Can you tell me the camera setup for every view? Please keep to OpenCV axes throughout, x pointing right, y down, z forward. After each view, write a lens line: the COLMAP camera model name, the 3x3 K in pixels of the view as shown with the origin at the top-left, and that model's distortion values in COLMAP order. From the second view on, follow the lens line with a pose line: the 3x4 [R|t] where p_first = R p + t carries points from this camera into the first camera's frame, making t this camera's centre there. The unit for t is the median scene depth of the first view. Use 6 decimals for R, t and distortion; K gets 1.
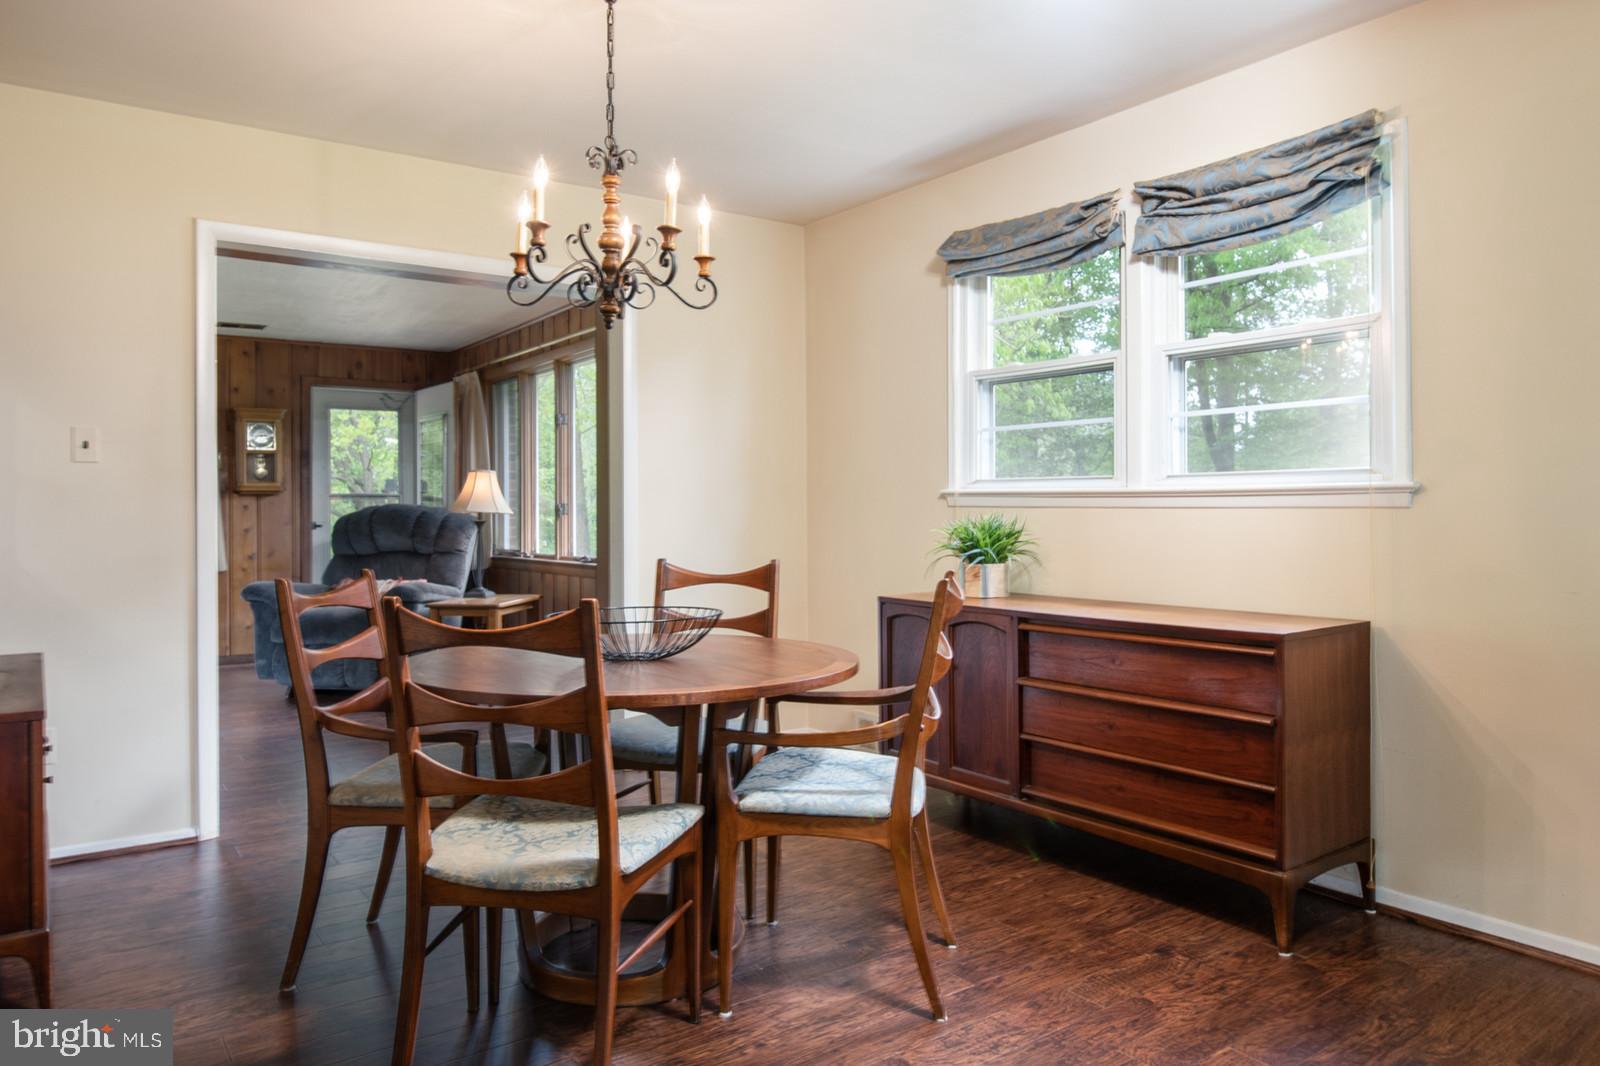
lens RADIAL K [[1044.3, 0, 758.2], [0, 1044.3, 510.9], [0, 0, 1]] dist [-0.004484, -0.001386]
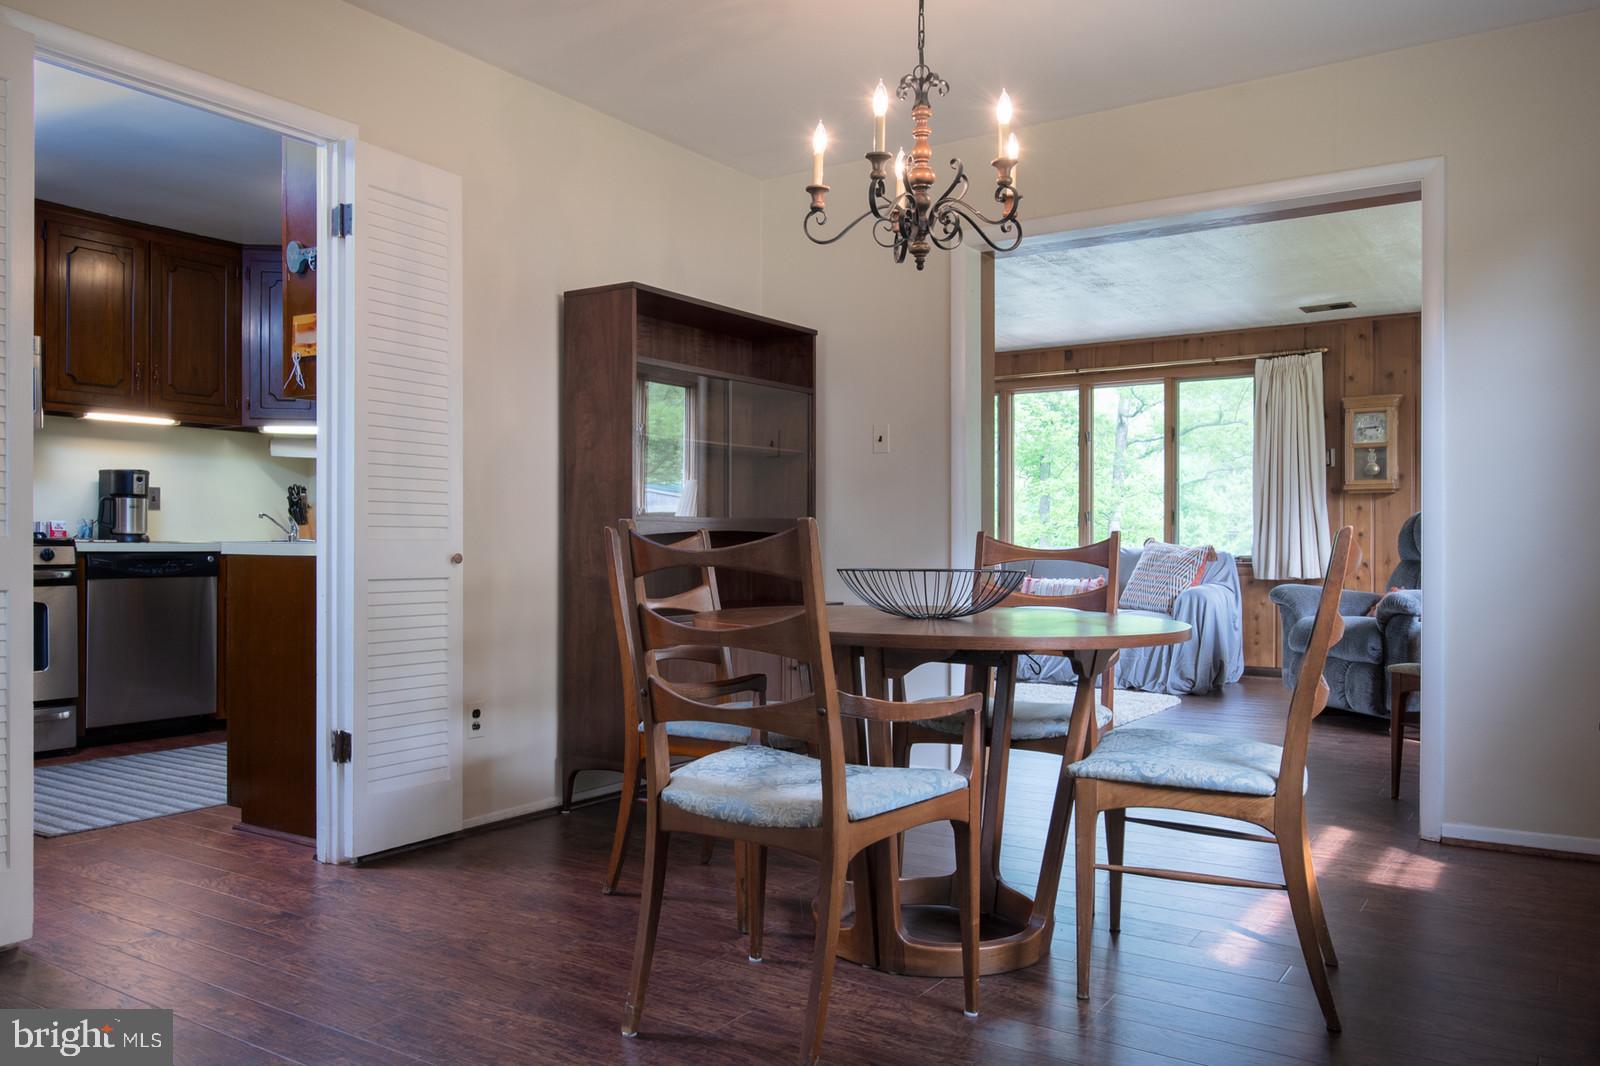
lens RADIAL K [[1200.4, 0, 793.4], [0, 1200.4, 542.8], [0, 0, 1]] dist [0.006799, -0.002757]
pose [[0.373460, 0.006710, -0.927622, 0.583430], [-0.006281, 0.999969, 0.004705, 0.049486], [0.927625, 0.004069, 0.373491, 0.339872]]
